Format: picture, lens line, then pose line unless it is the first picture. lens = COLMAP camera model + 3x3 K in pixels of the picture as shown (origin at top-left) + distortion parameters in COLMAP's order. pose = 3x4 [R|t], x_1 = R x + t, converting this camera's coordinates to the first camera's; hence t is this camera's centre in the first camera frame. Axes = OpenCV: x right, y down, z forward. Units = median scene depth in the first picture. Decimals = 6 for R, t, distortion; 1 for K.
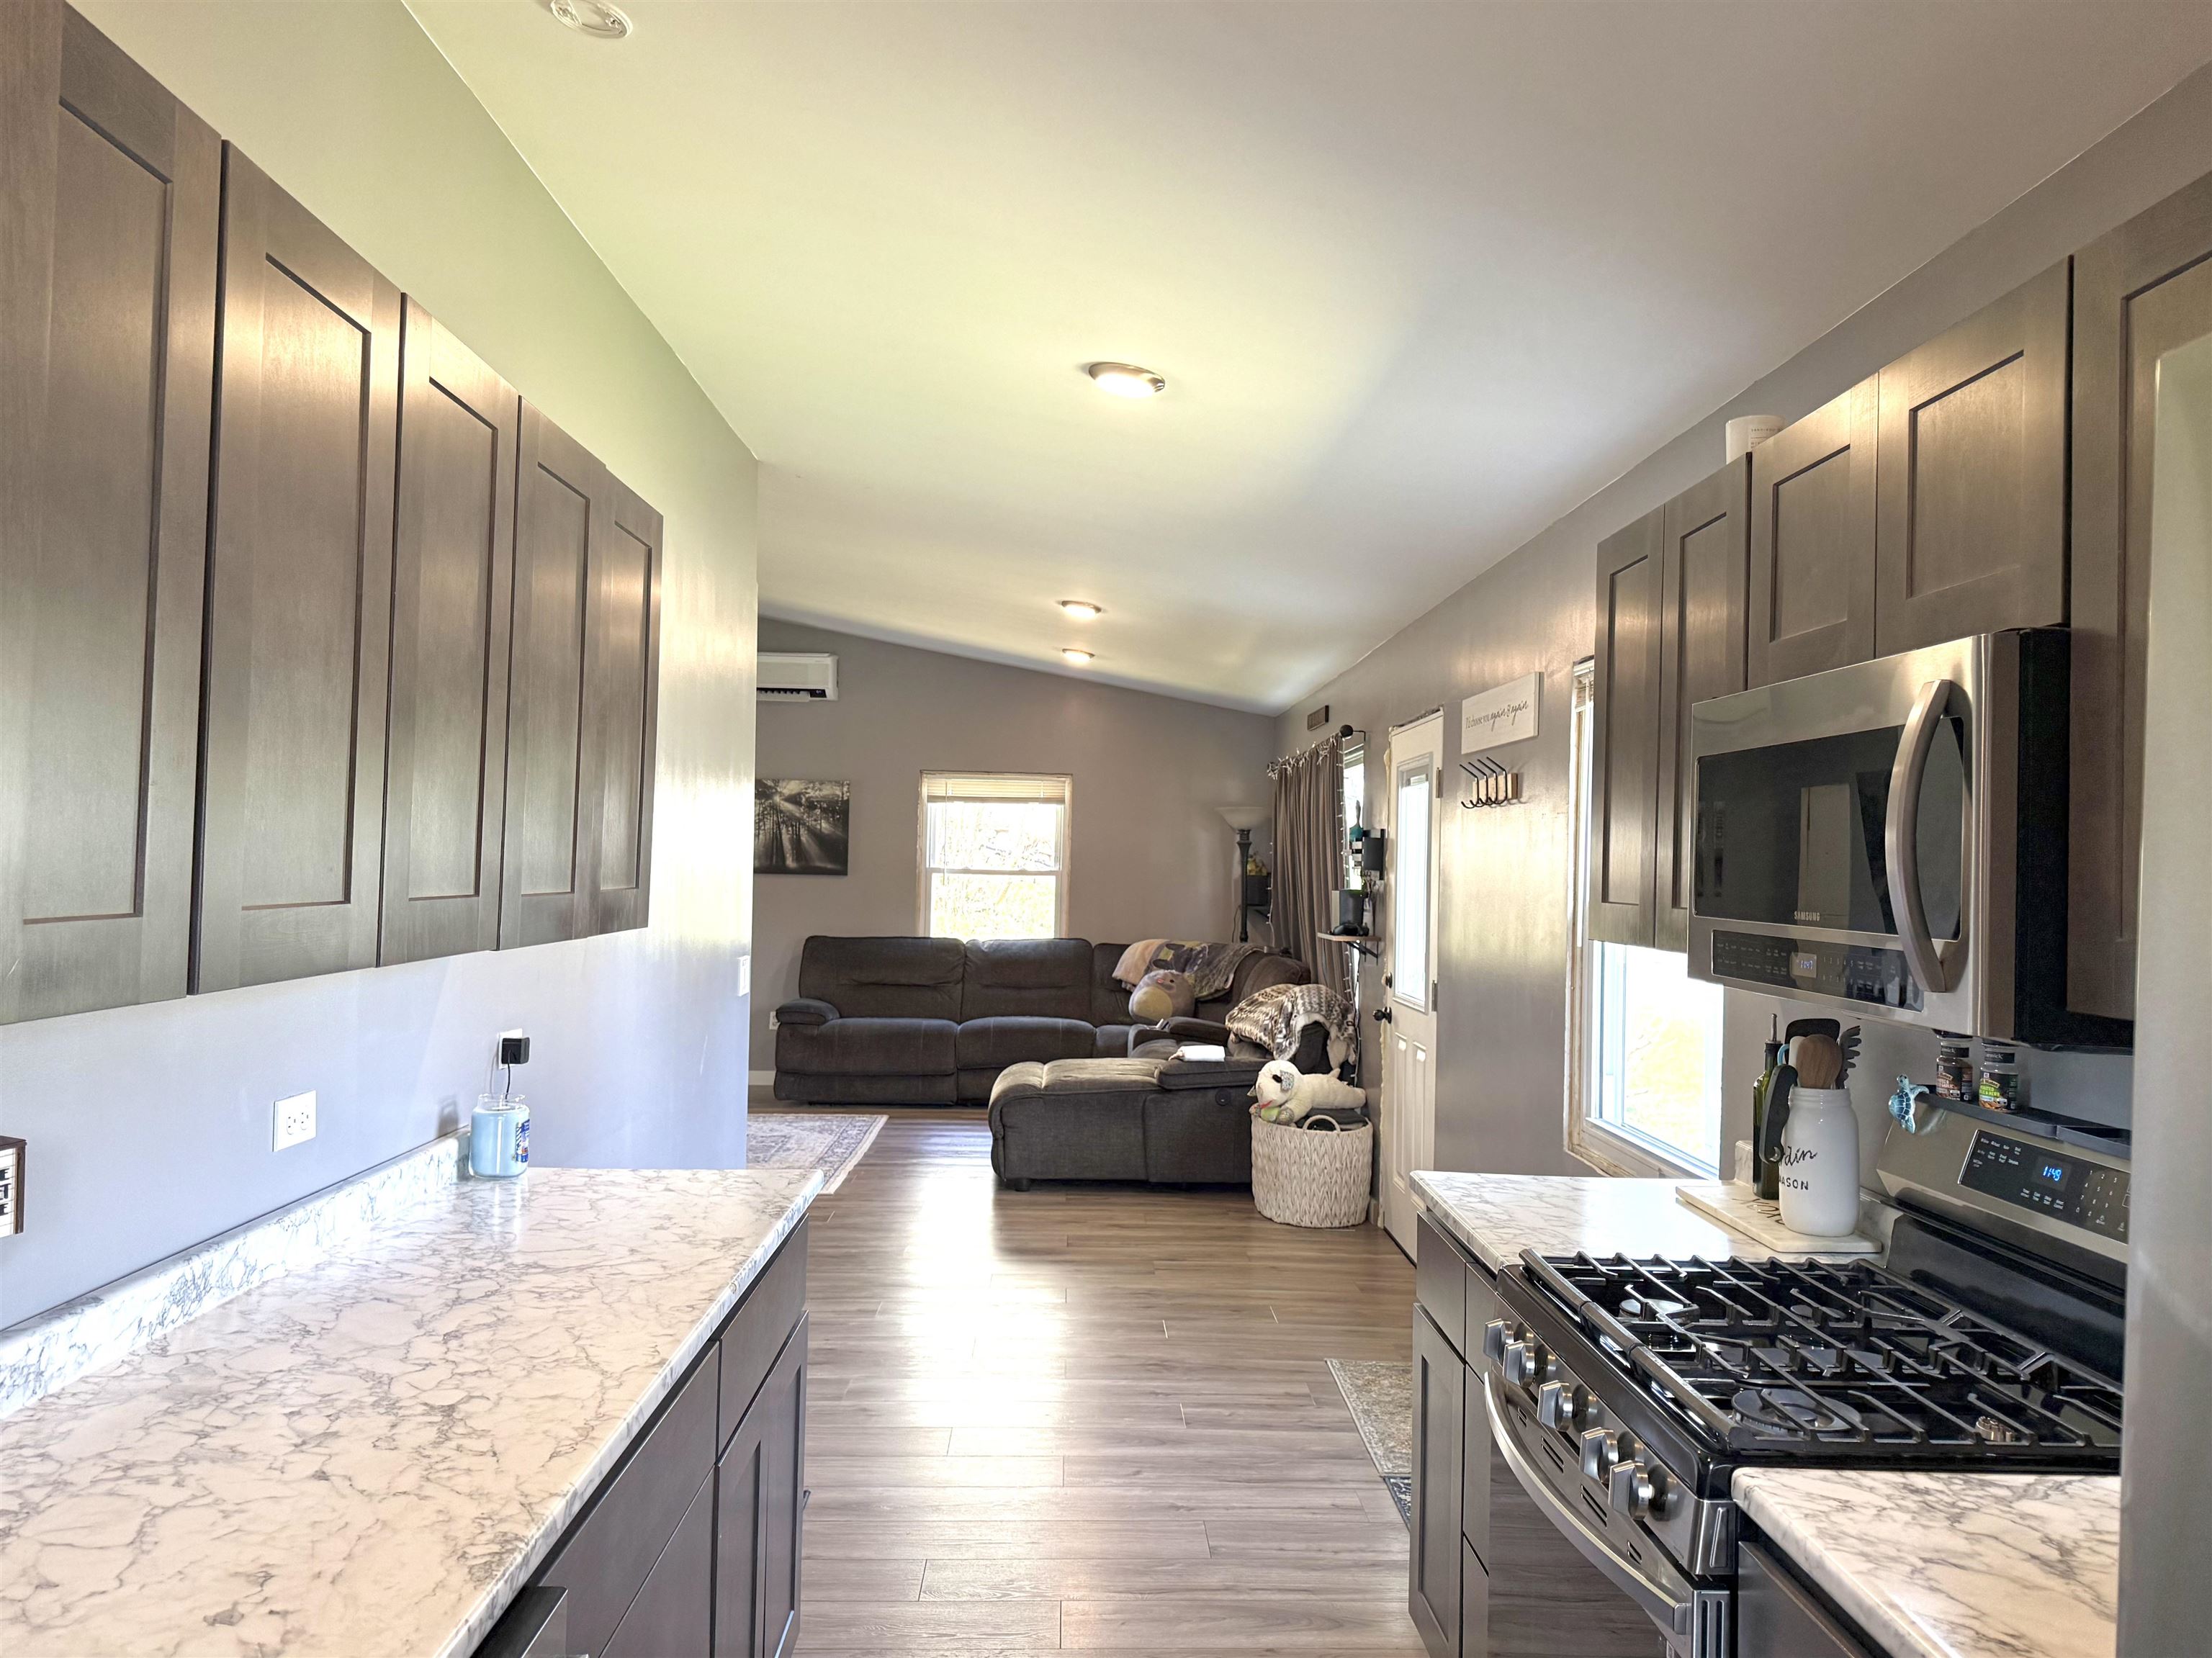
lens RADIAL K [[1578.1, 0, 1096.1], [0, 1578.1, 826.7], [0, 0, 1]] dist [0.049247, -0.064229]
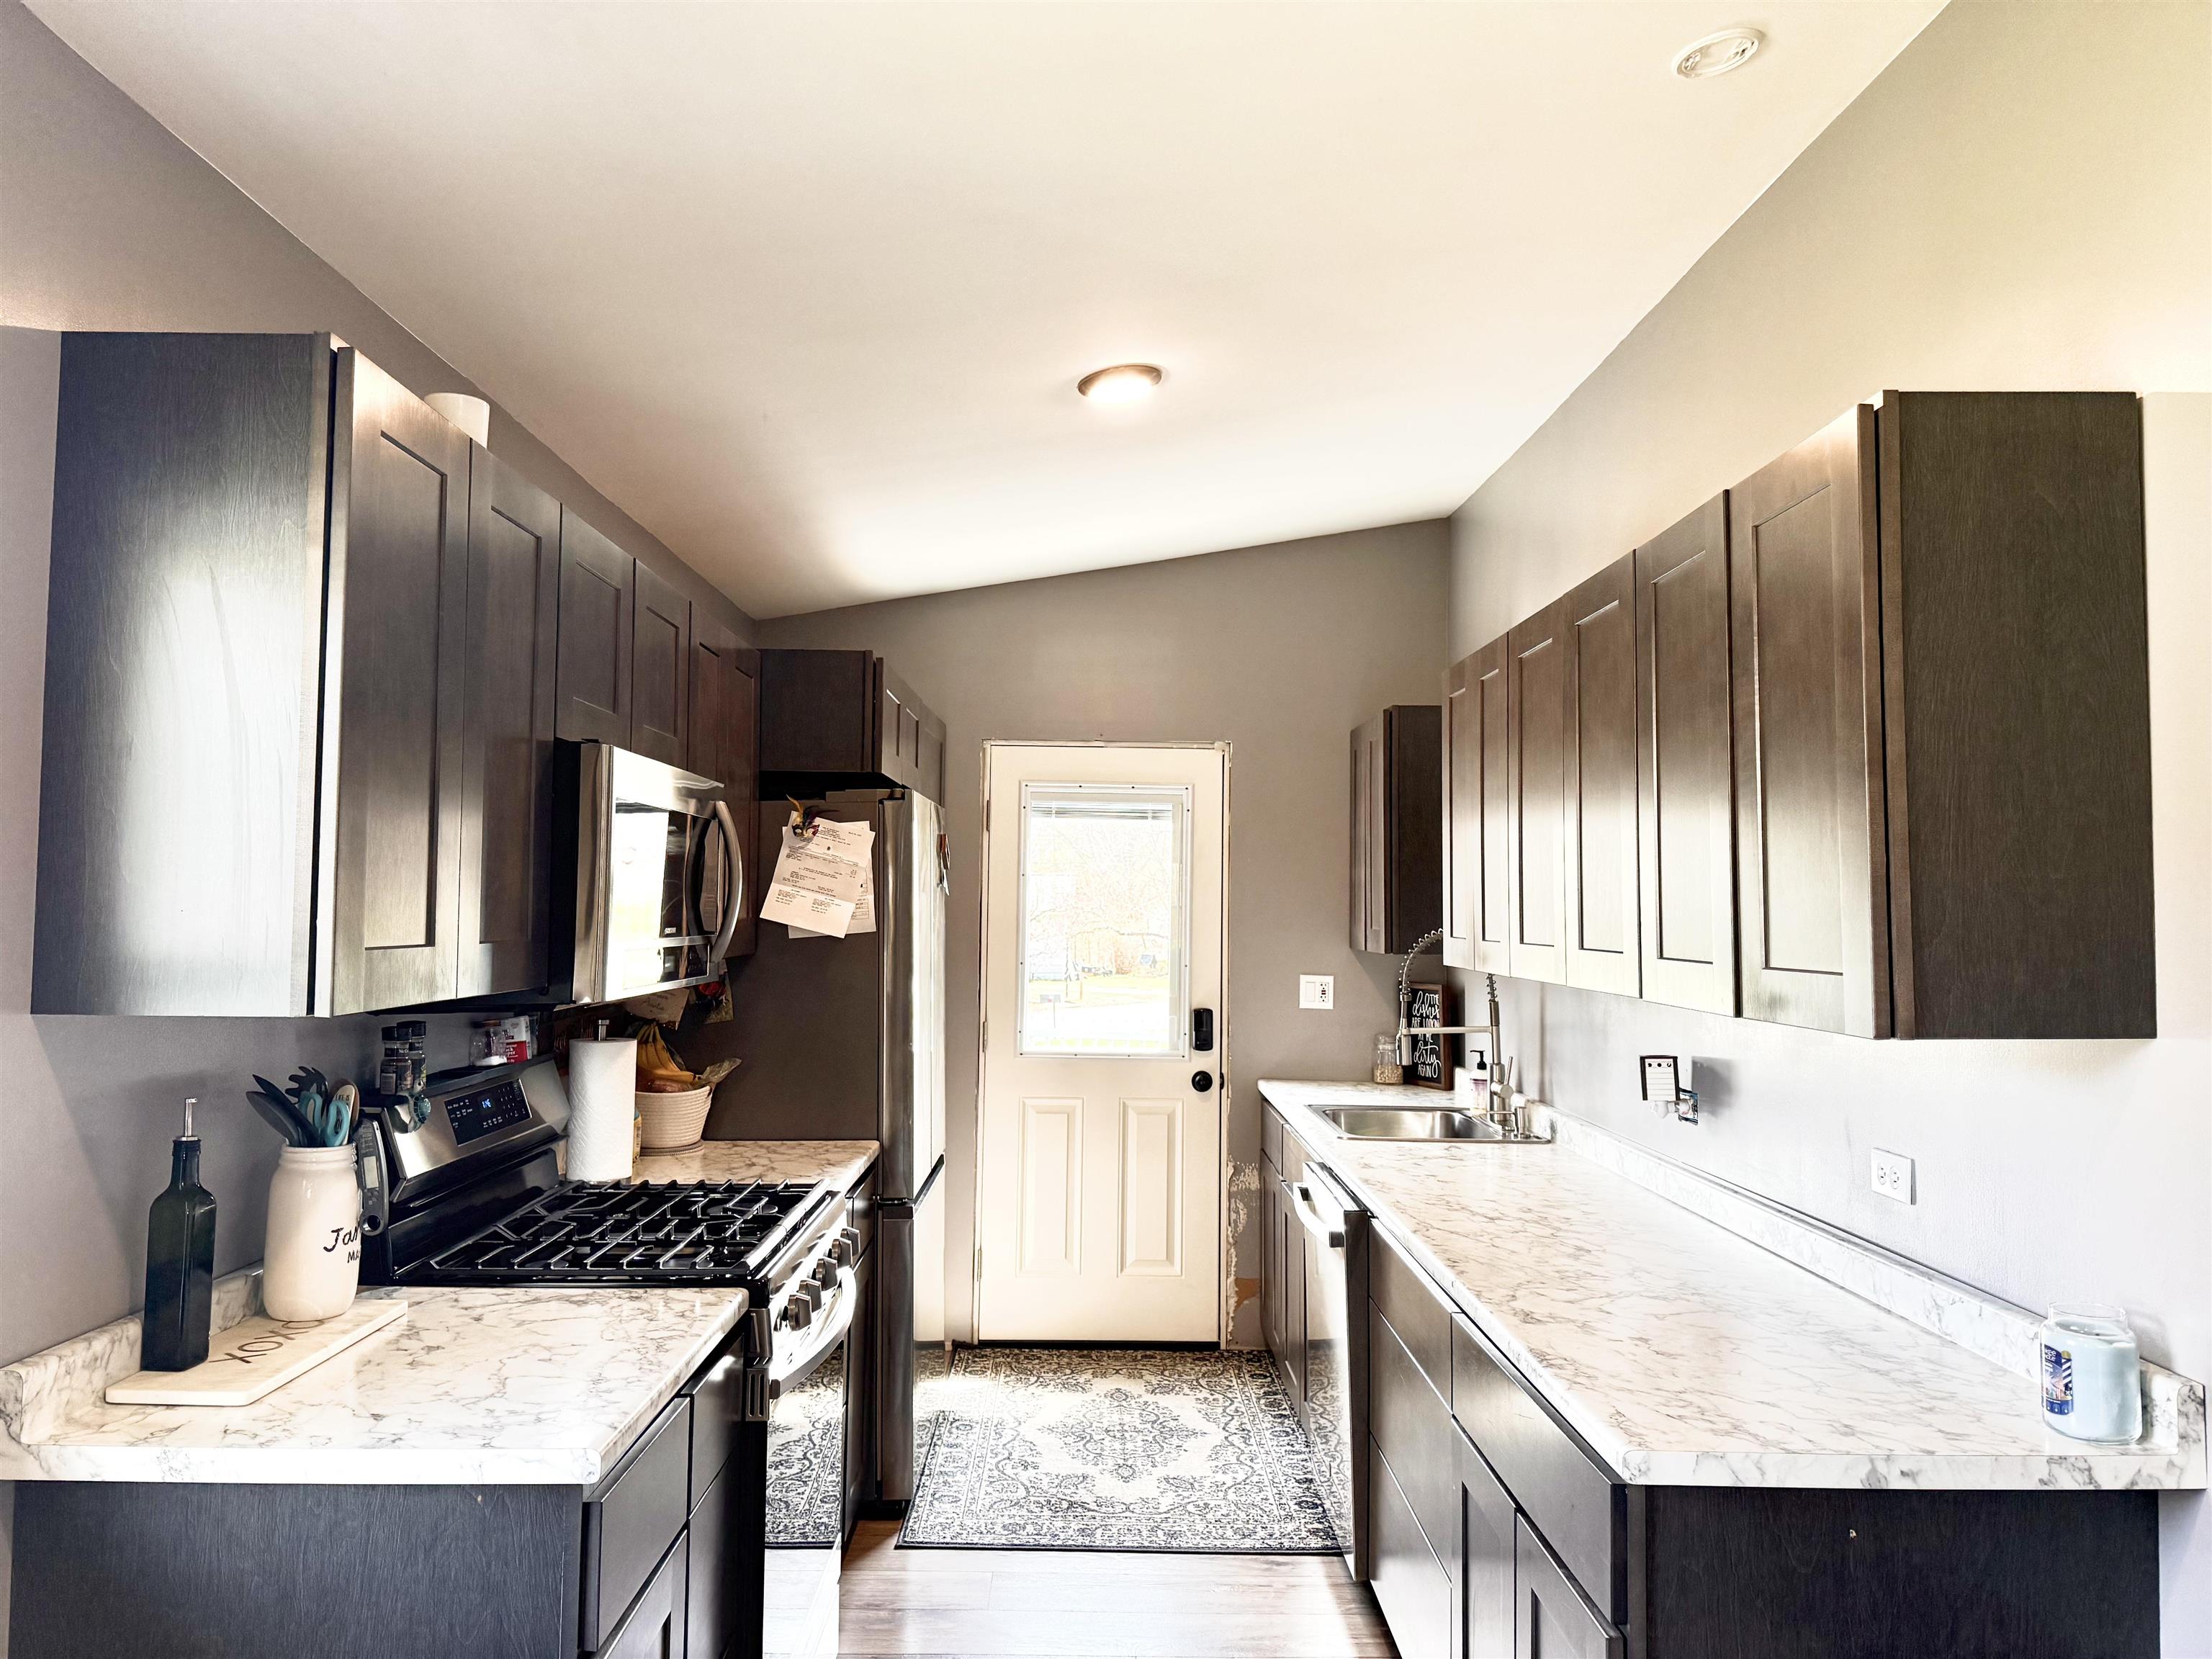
lens RADIAL K [[1578.3, 0, 1110.5], [0, 1578.3, 832.0], [0, 0, 1]] dist [0.049247, -0.064229]
pose [[-0.999634, -0.023446, 0.013493, 0.022708], [-0.024448, 0.996526, -0.079619, 0.024709], [-0.011580, -0.079919, -0.996734, 1.057470]]
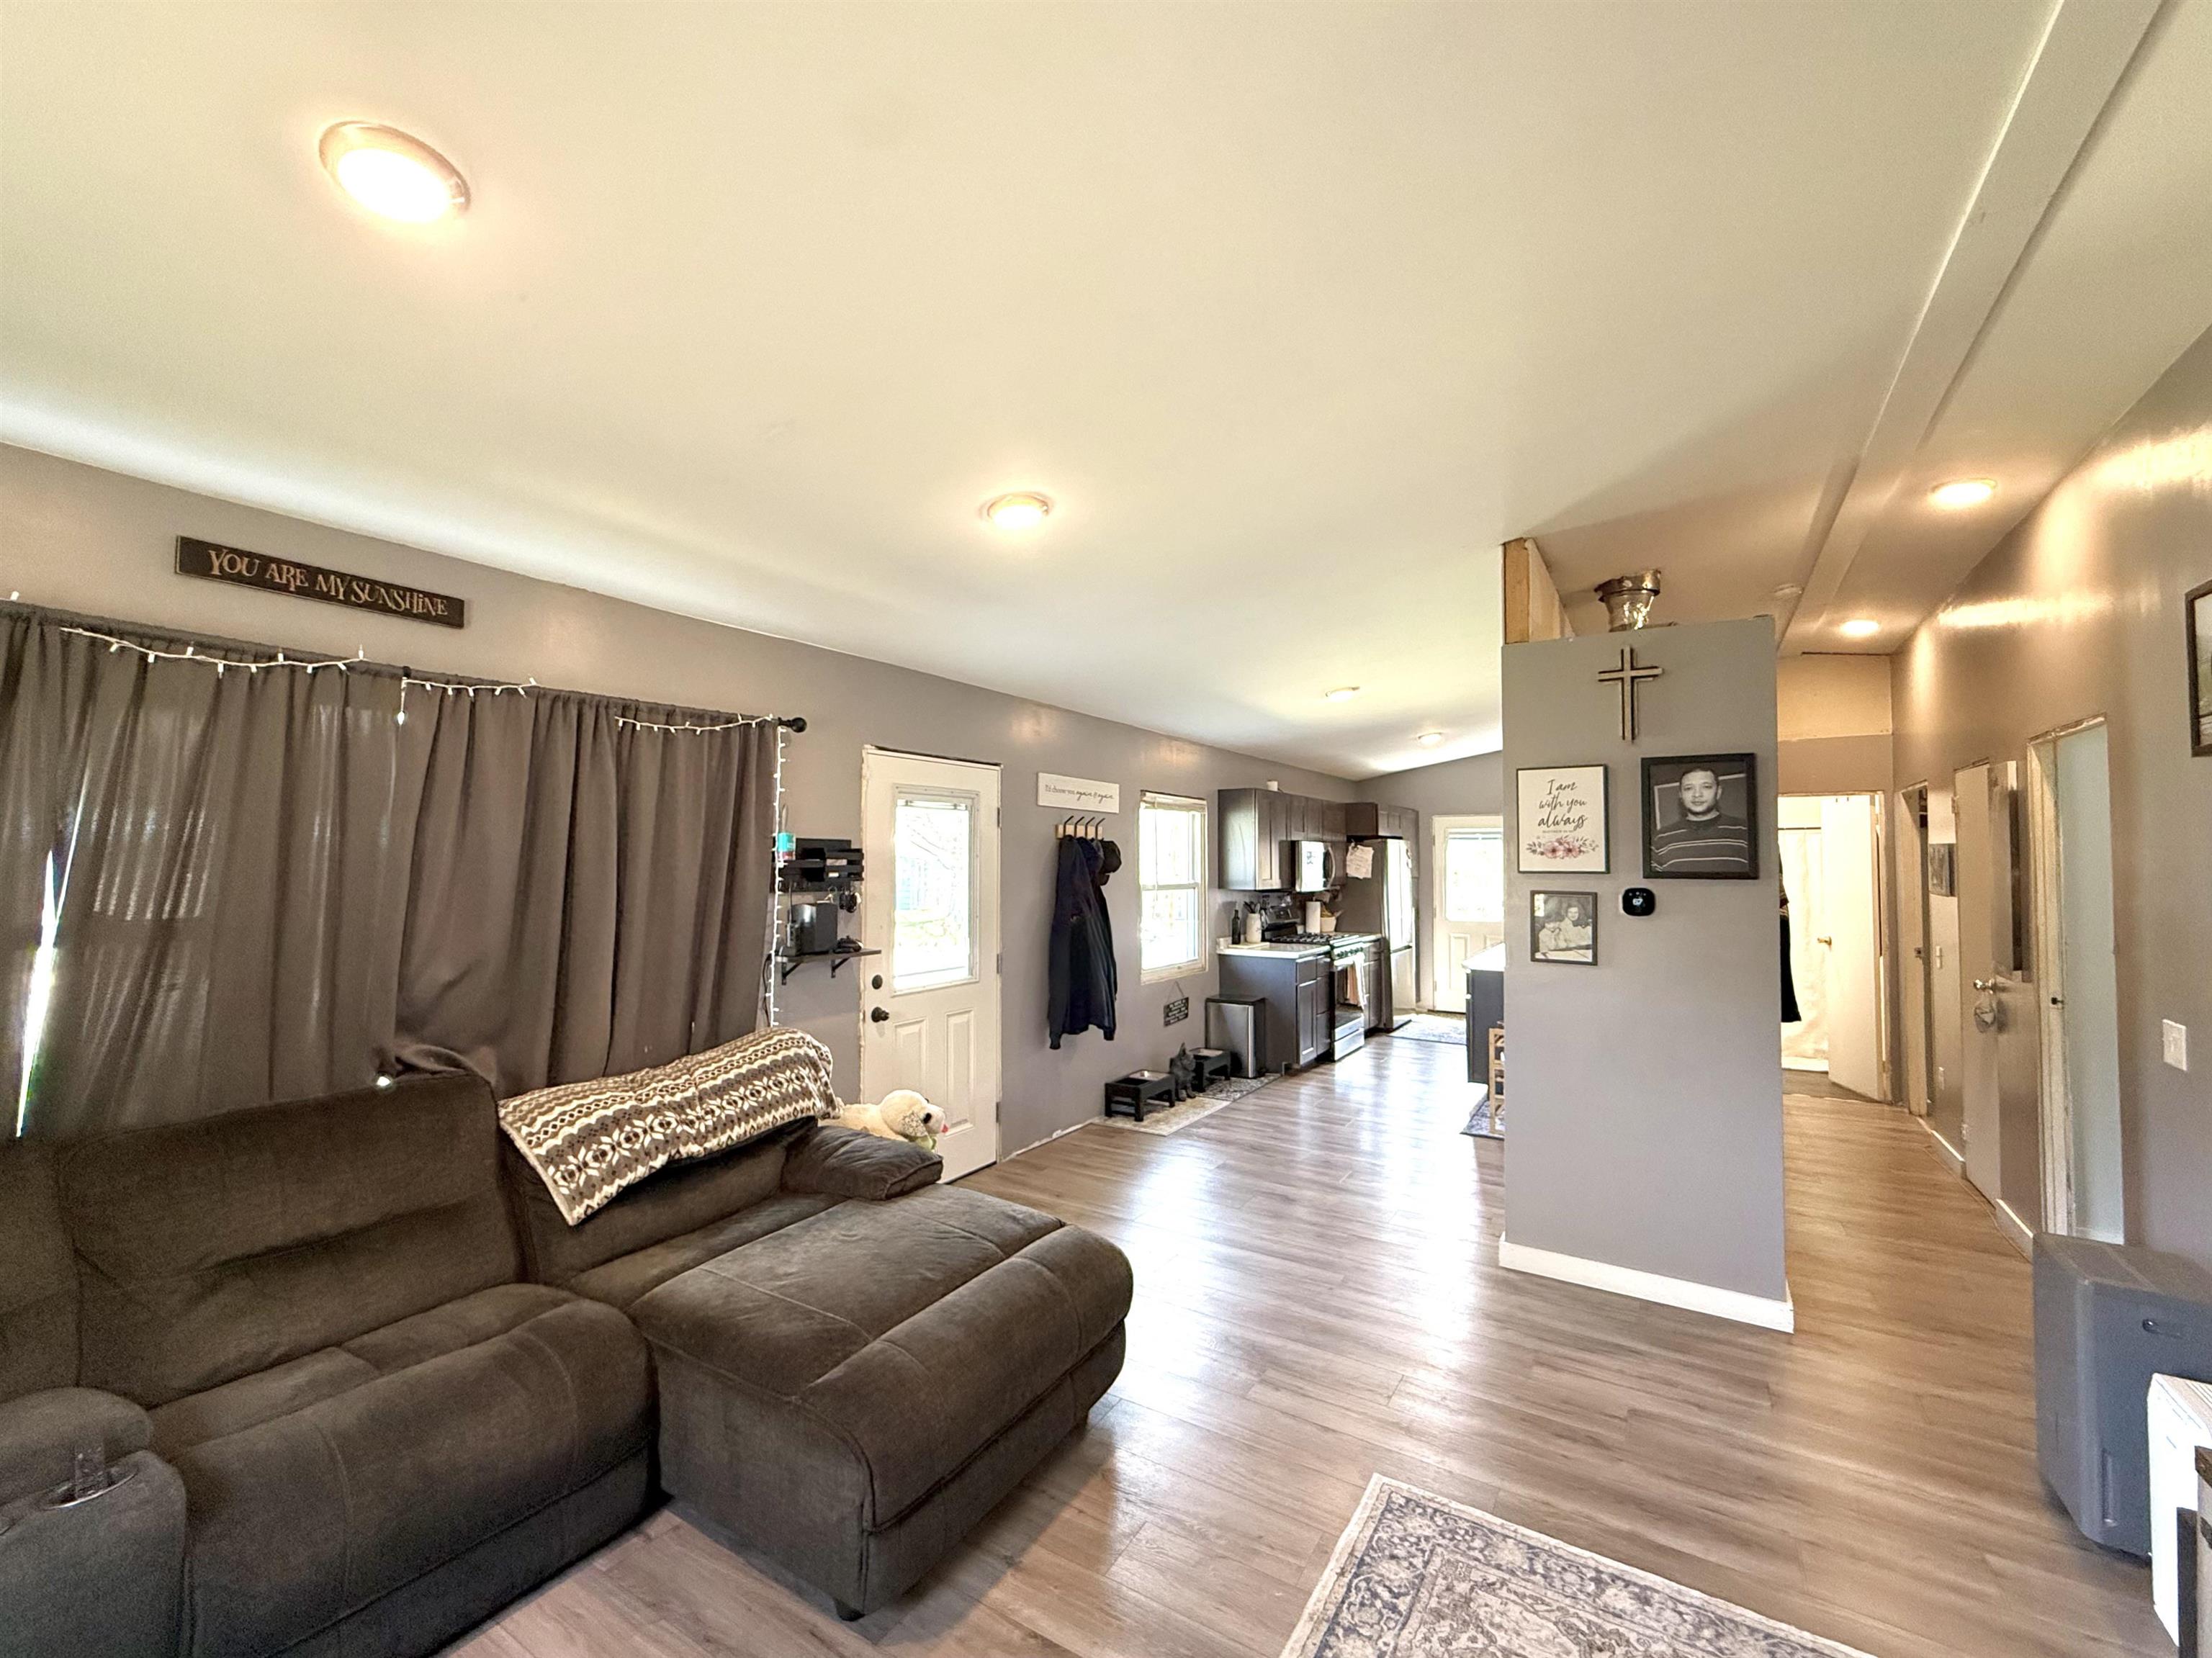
lens RADIAL K [[881.4, 0, 1112.8], [0, 881.4, 823.9], [0, 0, 1]] dist [0.001937, -0.000456]
pose [[-0.834662, -0.000256, 0.550762, -0.413655], [-0.036015, 0.997885, -0.054117, 0.019898], [-0.549584, -0.065005, -0.832906, 2.090497]]
